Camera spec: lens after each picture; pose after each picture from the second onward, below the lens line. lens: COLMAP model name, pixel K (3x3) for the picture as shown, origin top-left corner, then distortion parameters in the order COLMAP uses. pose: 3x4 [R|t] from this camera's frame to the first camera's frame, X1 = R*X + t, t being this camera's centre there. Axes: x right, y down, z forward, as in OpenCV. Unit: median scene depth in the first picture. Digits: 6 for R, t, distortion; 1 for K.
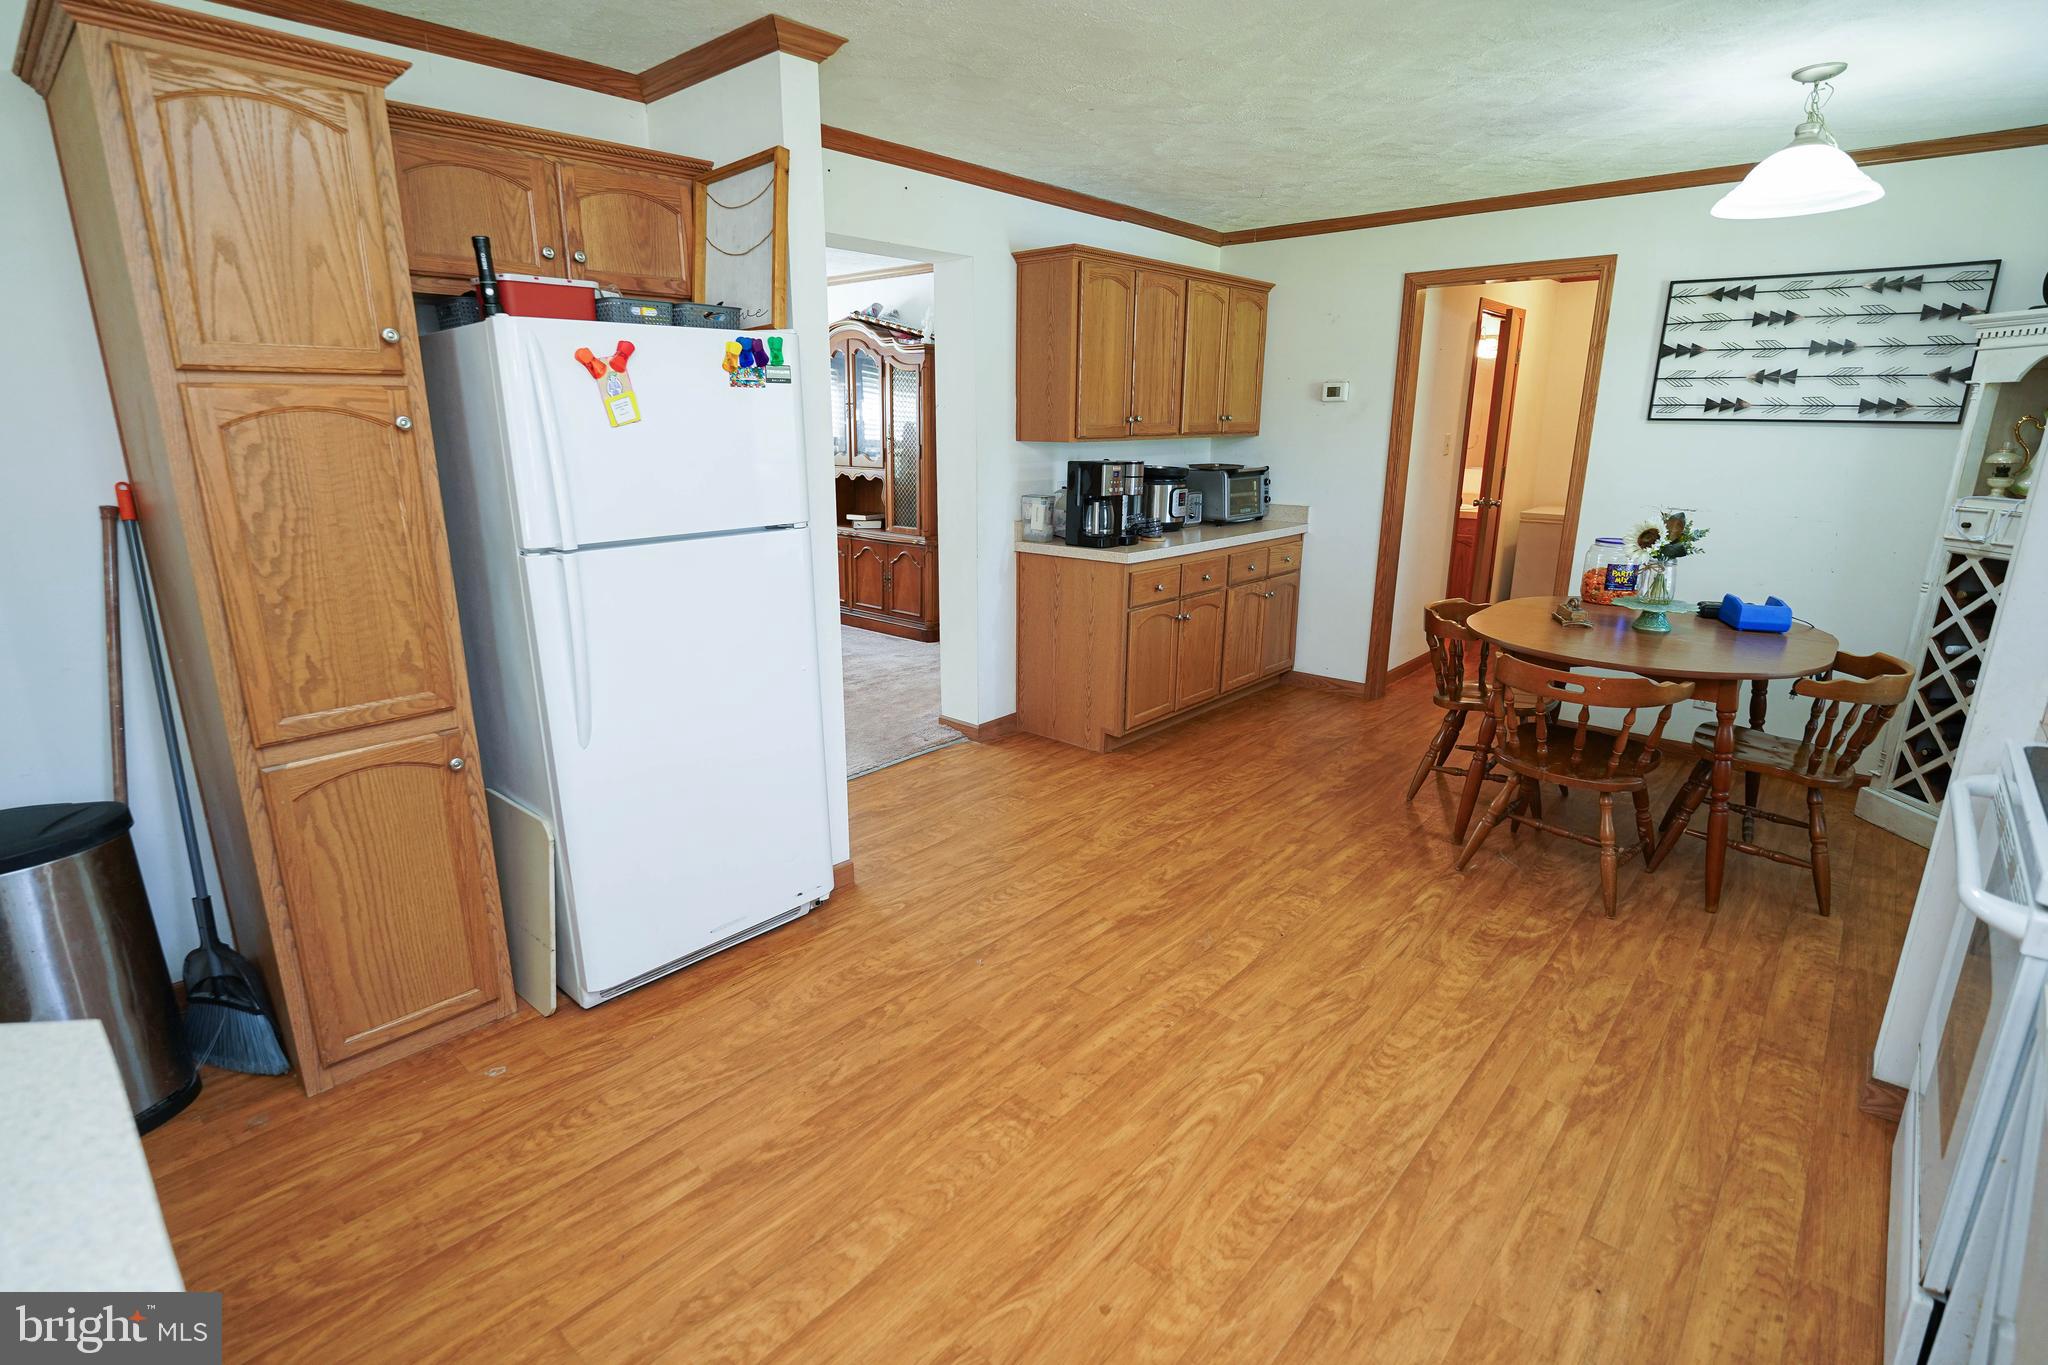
lens RADIAL K [[974.0, 0, 1005.1], [0, 974.0, 678.5], [0, 0, 1]] dist [-0.013842, 0.002263]
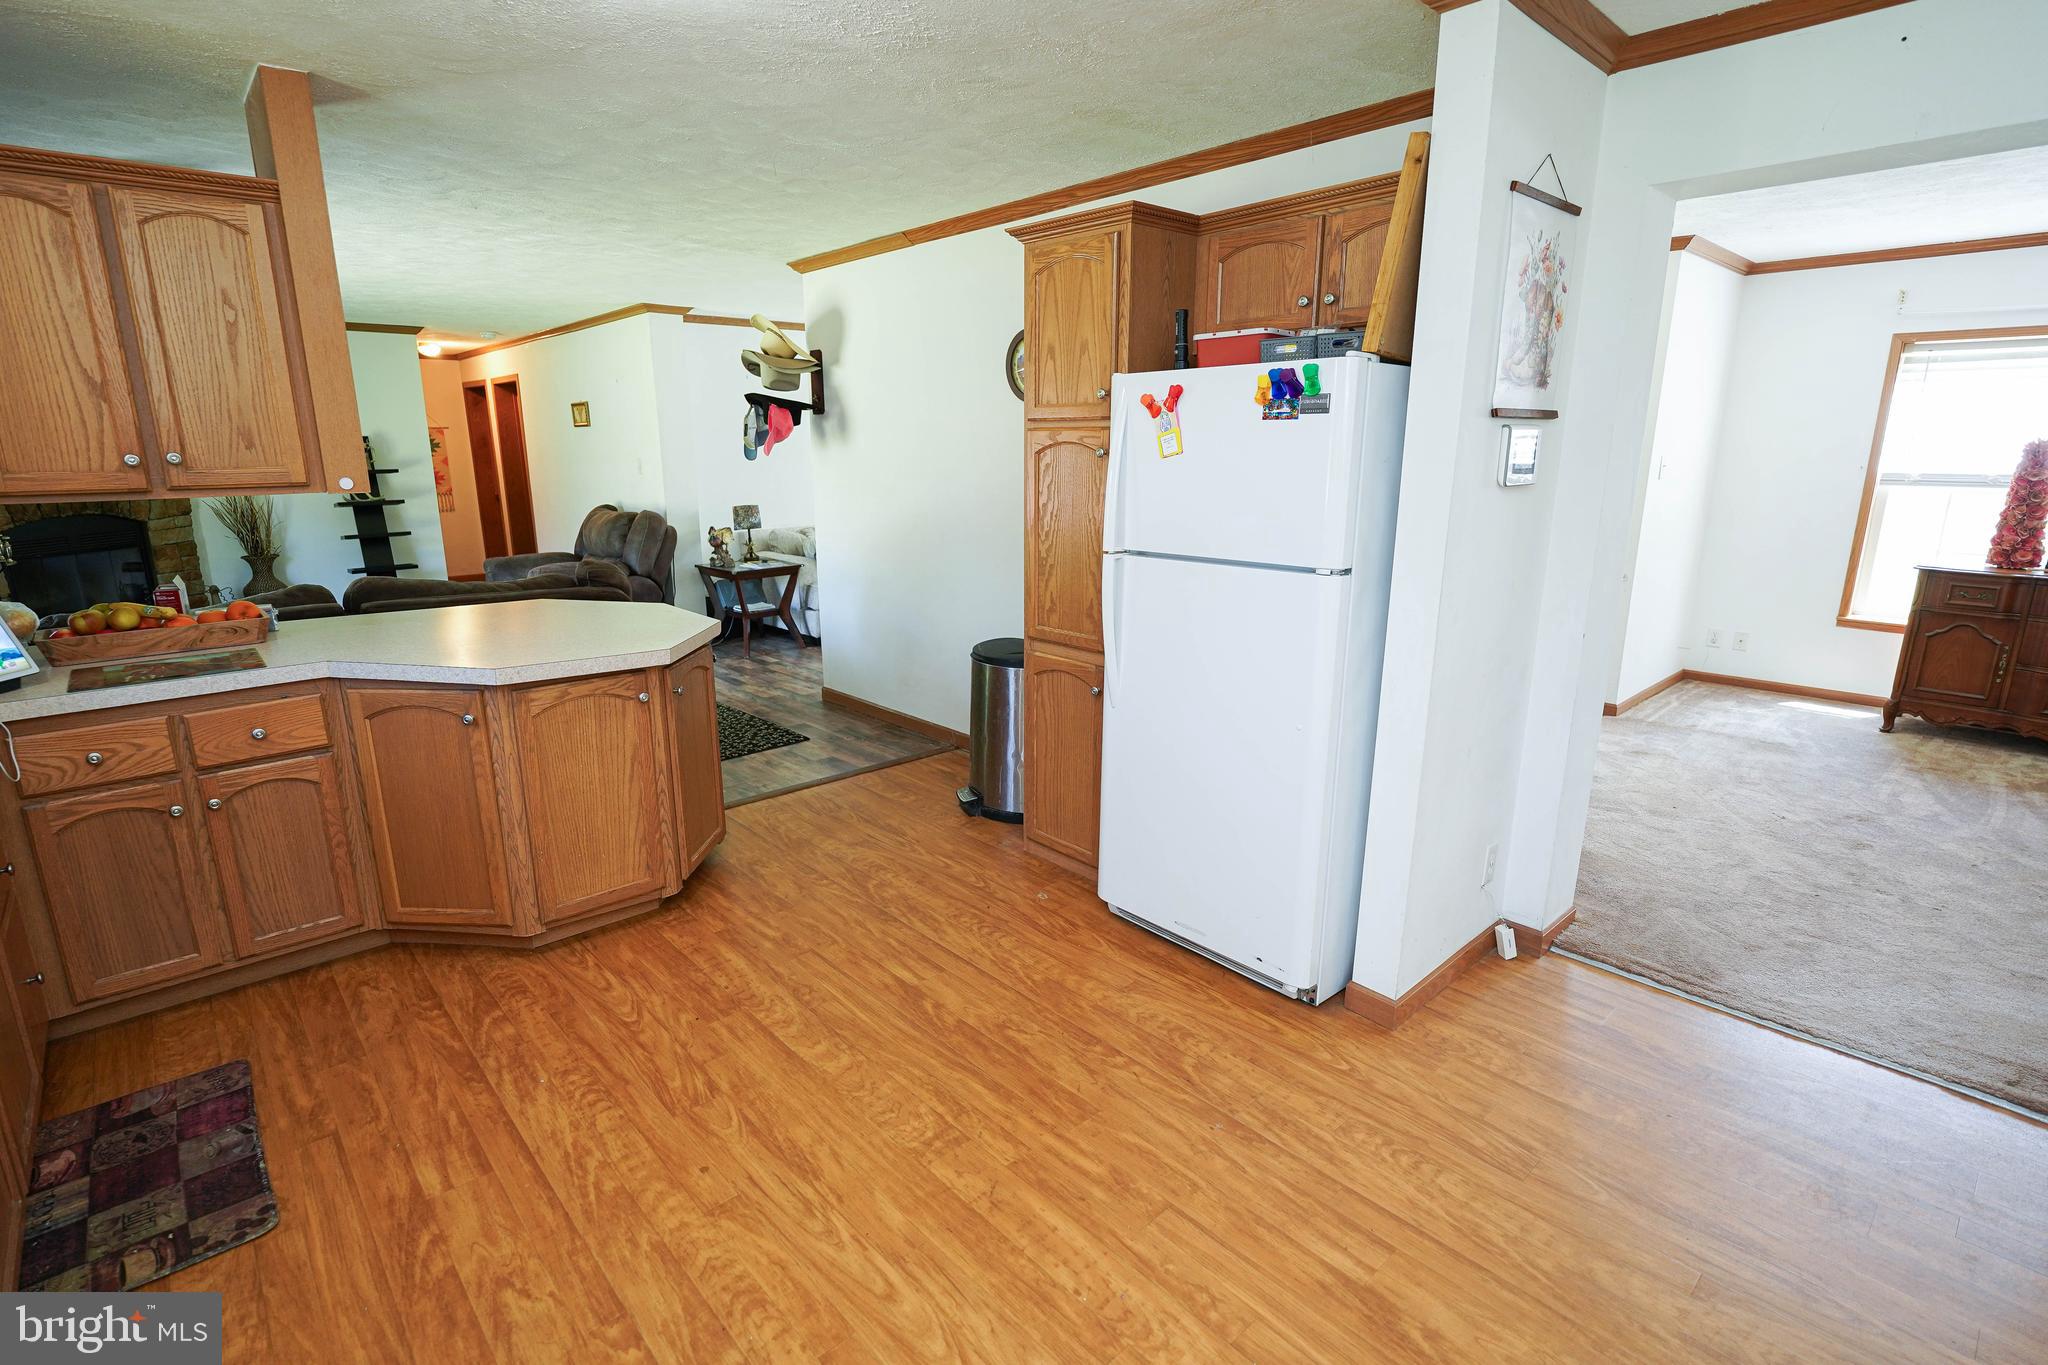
lens RADIAL K [[974.0, 0, 1018.0], [0, 974.0, 666.1], [0, 0, 1]] dist [-0.013842, 0.002263]
pose [[-0.094040, 0.217670, -0.971481, 0.519745], [-0.259472, 0.936723, 0.234999, -0.159987], [0.961161, 0.274171, -0.031610, 0.574407]]
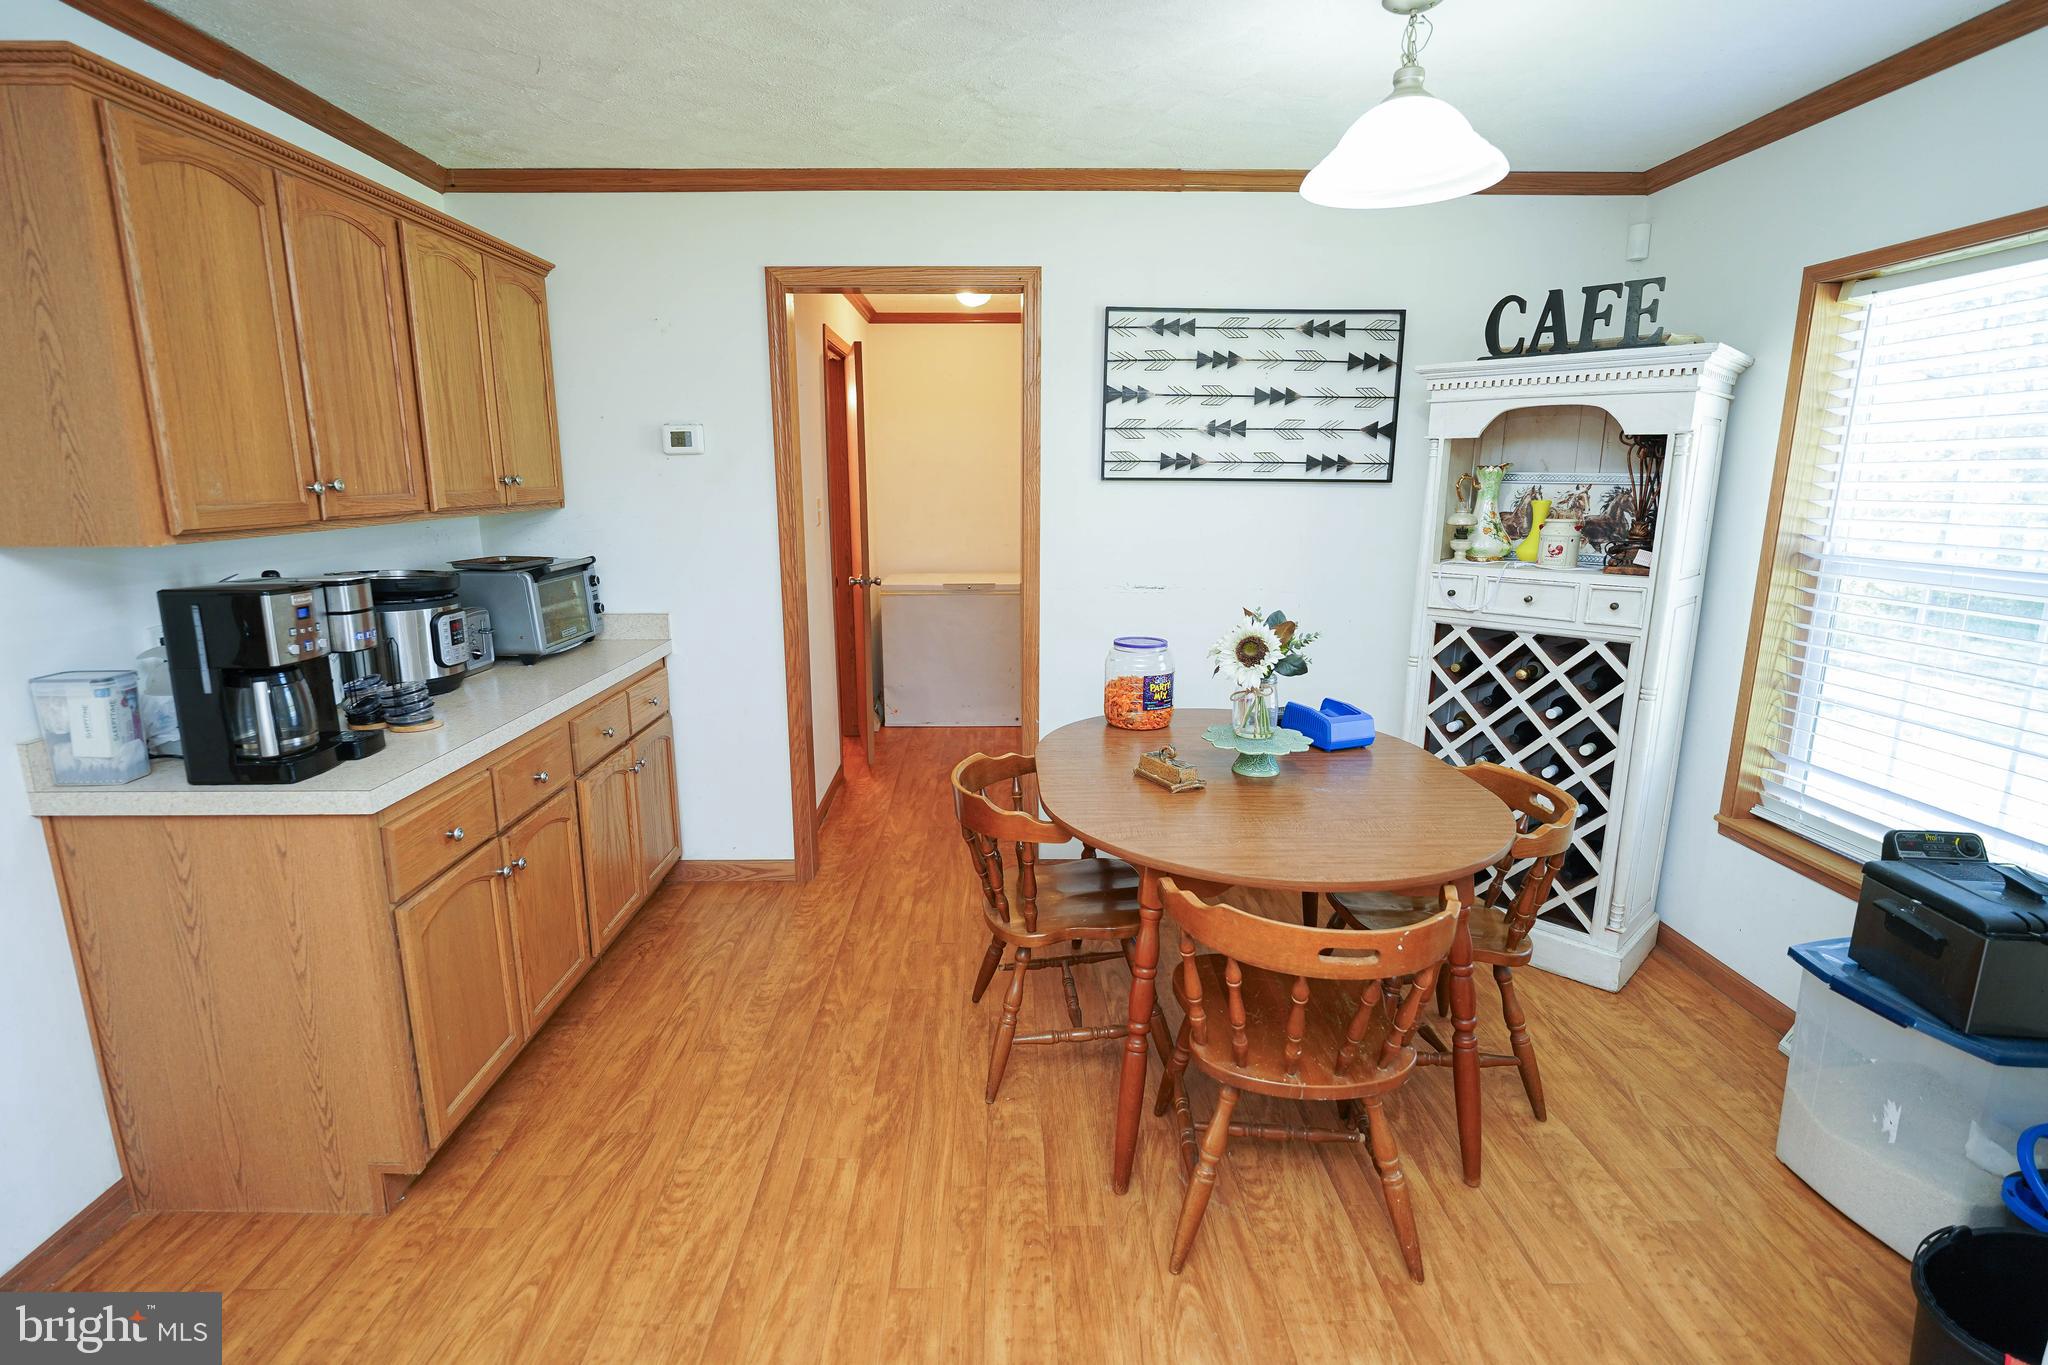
lens RADIAL K [[974.0, 0, 1007.0], [0, 974.0, 683.6], [0, 0, 1]] dist [-0.013842, 0.002263]
pose [[0.735580, -0.144555, 0.661835, 0.064015], [0.176169, 0.984173, 0.019159, -0.153935], [-0.654130, 0.102502, 0.749405, 0.550415]]
